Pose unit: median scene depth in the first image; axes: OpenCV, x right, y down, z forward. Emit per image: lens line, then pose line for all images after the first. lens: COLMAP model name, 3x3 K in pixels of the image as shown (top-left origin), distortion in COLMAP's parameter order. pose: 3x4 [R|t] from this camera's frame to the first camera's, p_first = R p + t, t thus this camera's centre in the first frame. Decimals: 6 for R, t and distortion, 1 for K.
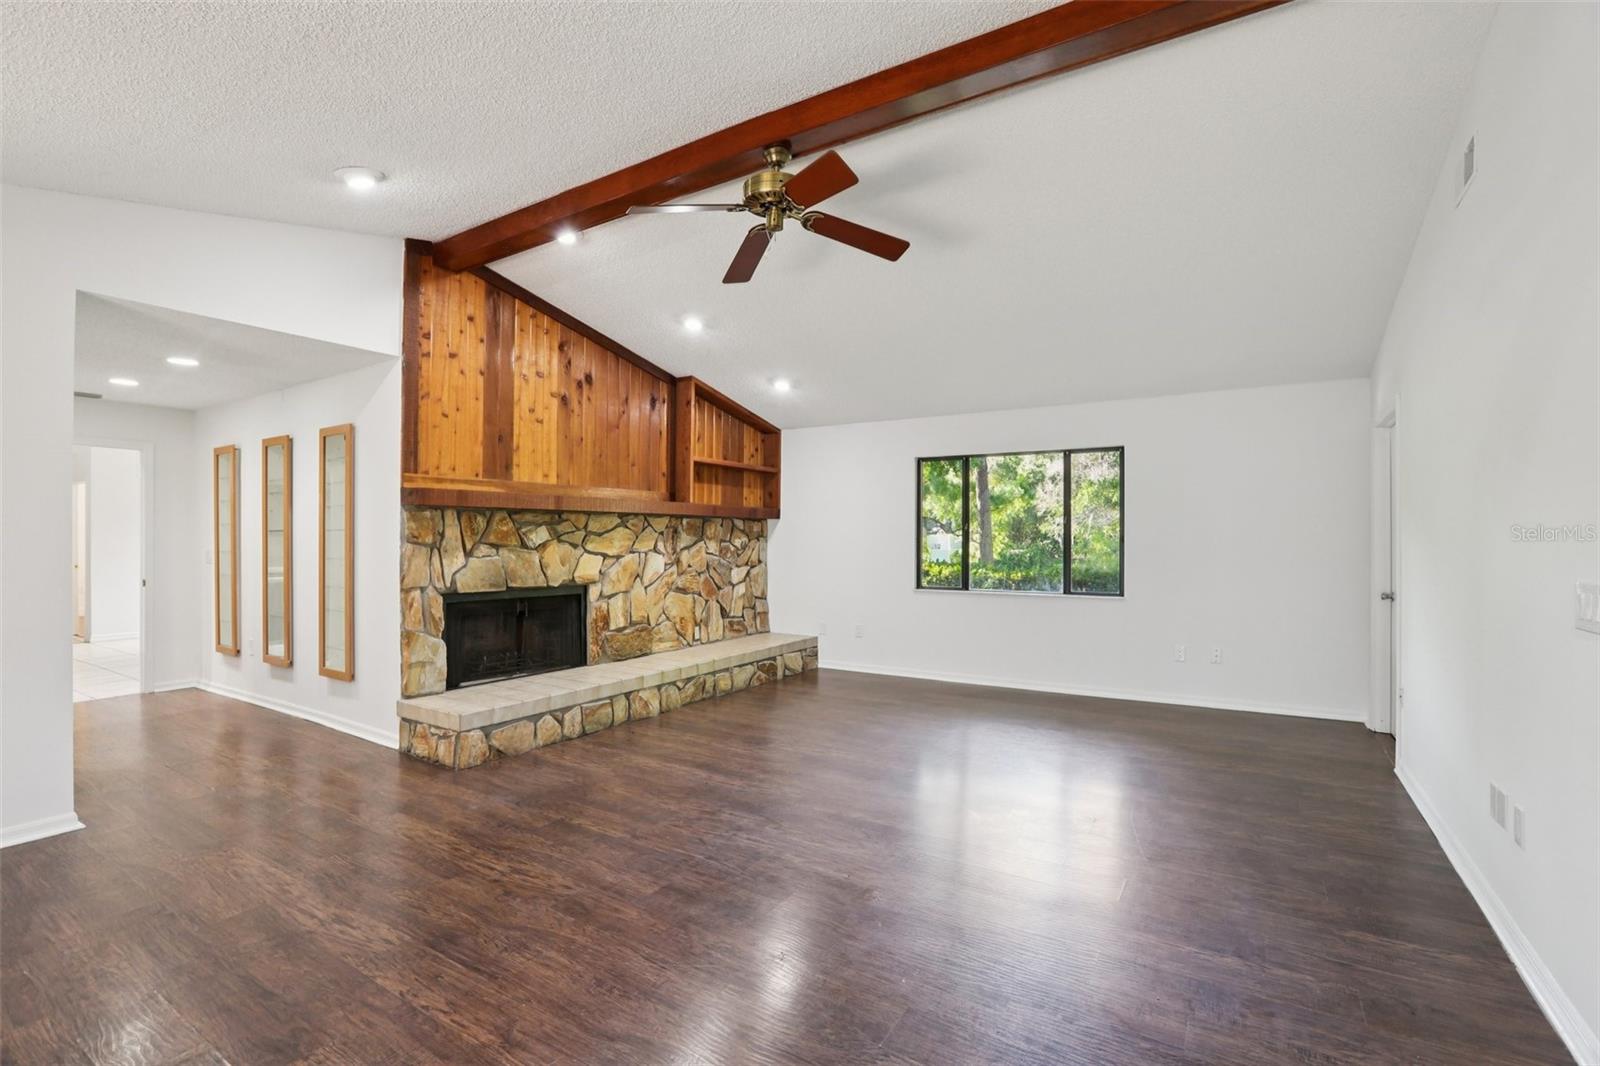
lens RADIAL K [[726.1, 0, 797.3], [0, 726.1, 537.7], [0, 0, 1]] dist [-0.046012, 0.012820]
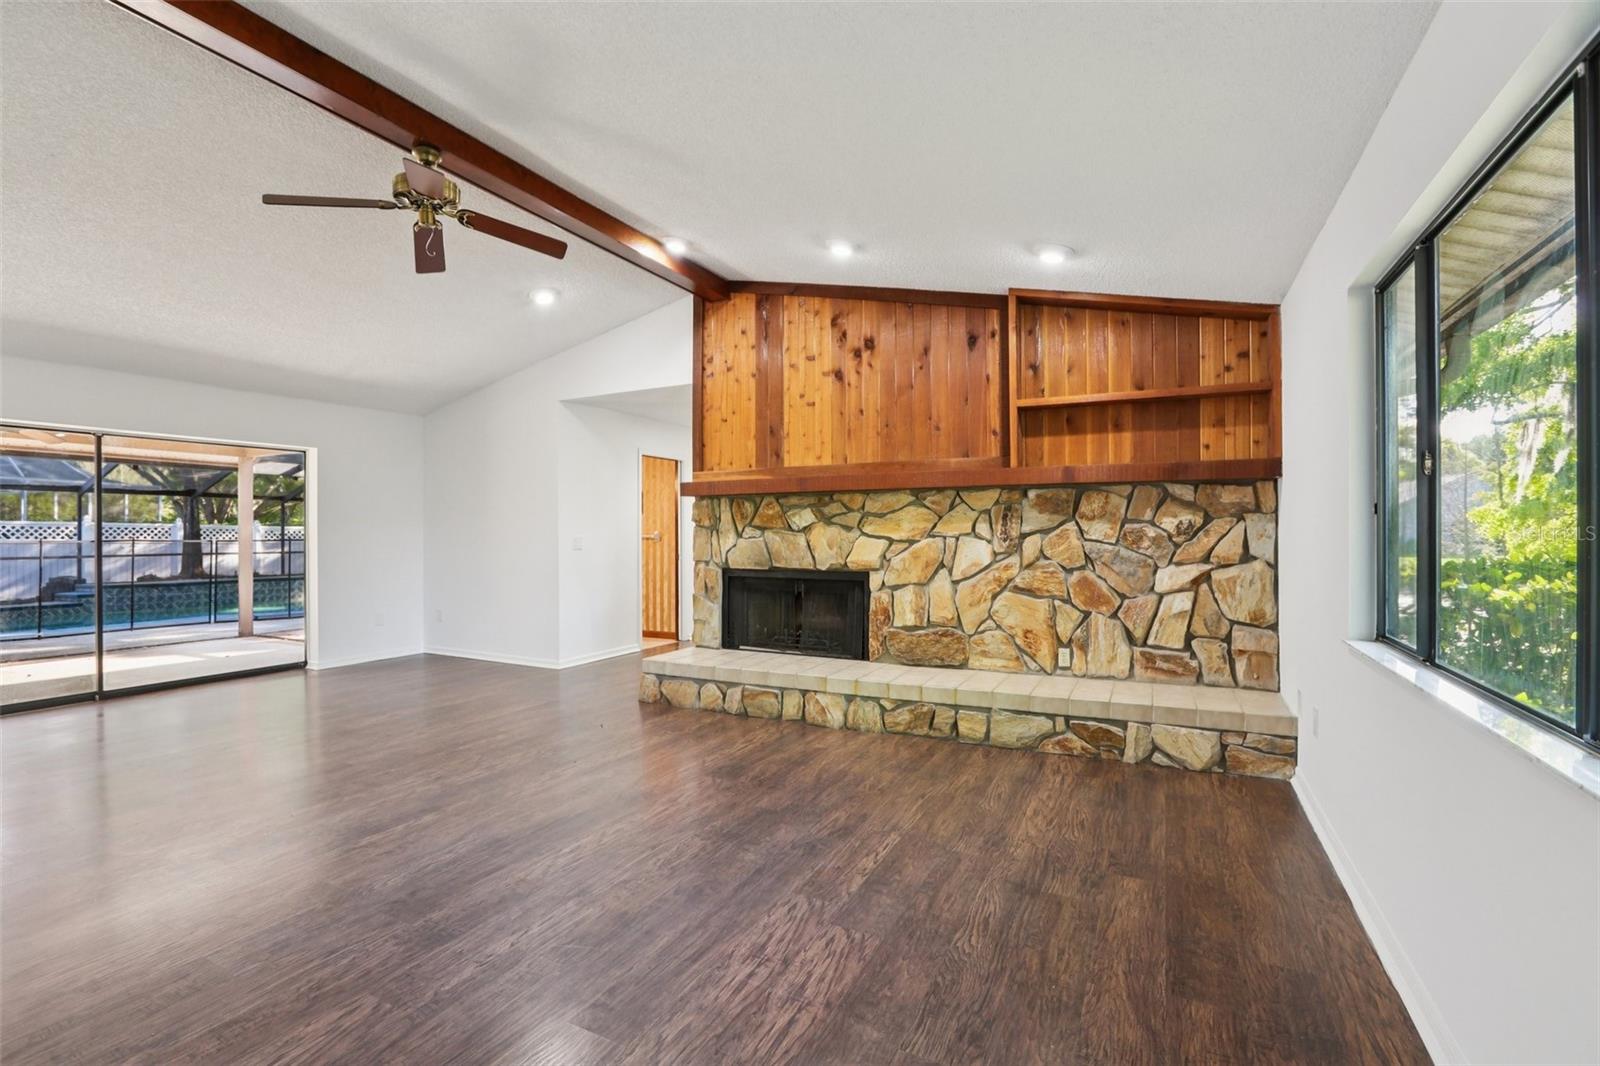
lens RADIAL K [[726.1, 0, 798.4], [0, 726.1, 533.7], [0, 0, 1]] dist [-0.046012, 0.012820]
pose [[0.102362, -0.001767, -0.994746, 0.599935], [0.004706, 0.999988, -0.001292, 0.018571], [0.994736, -0.004549, 0.102369, 0.815567]]
